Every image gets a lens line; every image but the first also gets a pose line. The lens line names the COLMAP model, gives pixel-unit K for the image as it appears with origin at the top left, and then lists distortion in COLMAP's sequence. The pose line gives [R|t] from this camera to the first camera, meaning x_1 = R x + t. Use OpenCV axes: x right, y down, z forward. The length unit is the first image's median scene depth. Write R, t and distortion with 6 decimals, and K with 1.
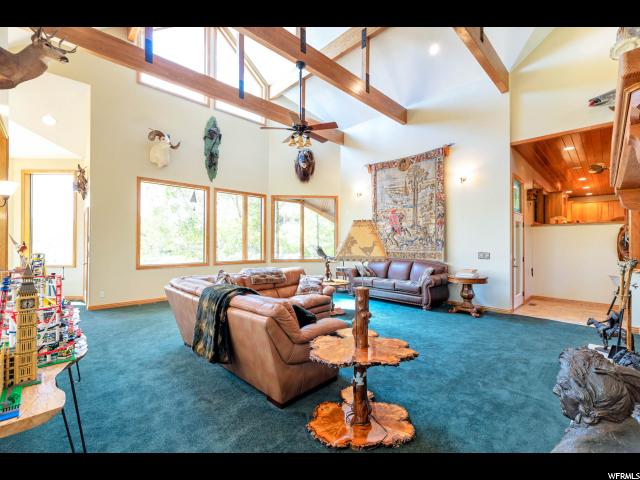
lens RADIAL K [[281.3, 0, 320.2], [0, 281.3, 240.5], [0, 0, 1]] dist [0.000653, 0.000117]
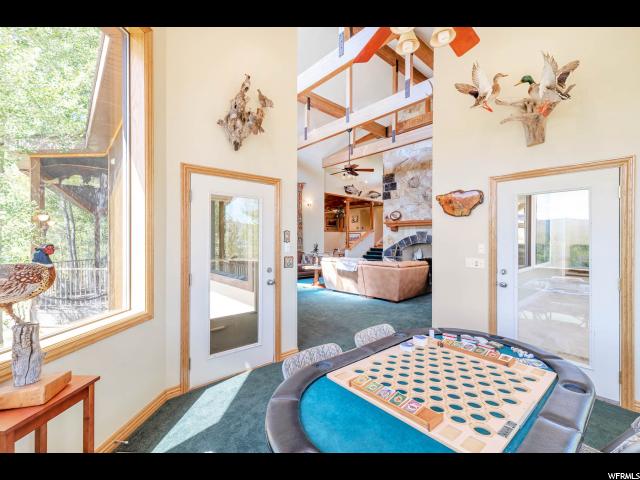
lens RADIAL K [[281.3, 0, 319.6], [0, 281.3, 239.4], [0, 0, 1]] dist [0.000653, 0.000117]
pose [[0.049464, 0.000796, 0.998776, -1.160721], [-0.006528, 0.999979, -0.000473, 0.005736], [-0.998755, -0.006497, 0.049468, 0.747628]]
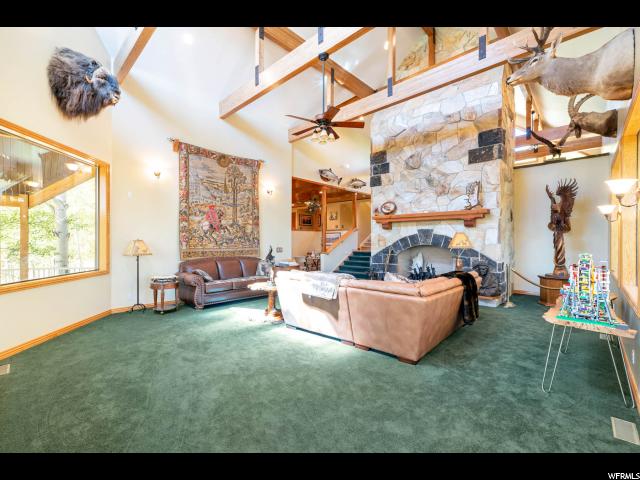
lens RADIAL K [[281.3, 0, 322.5], [0, 281.3, 240.6], [0, 0, 1]] dist [0.000653, 0.000117]
pose [[-0.035453, 0.001315, 0.999370, -0.705597], [-0.003986, 0.999991, -0.001458, 0.006796], [-0.999363, -0.004035, -0.035447, 0.711523]]
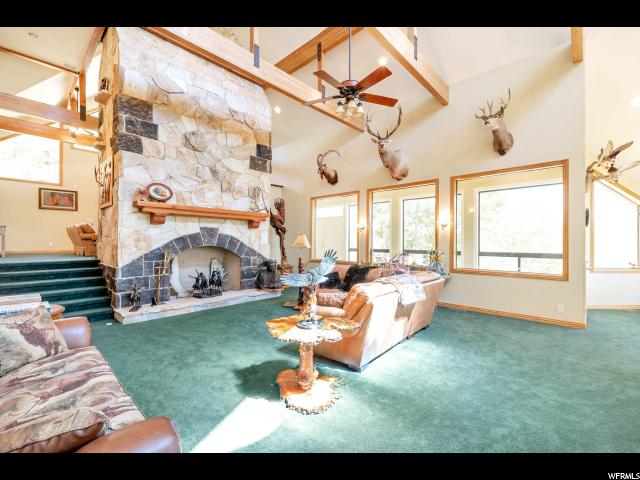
lens RADIAL K [[281.3, 0, 320.3], [0, 281.3, 242.1], [0, 0, 1]] dist [0.000653, 0.000117]
pose [[-0.998849, -0.002600, -0.047896, 0.041086], [-0.002476, 0.999993, -0.002643, 0.008924], [0.047902, -0.002521, -0.998849, 1.209457]]
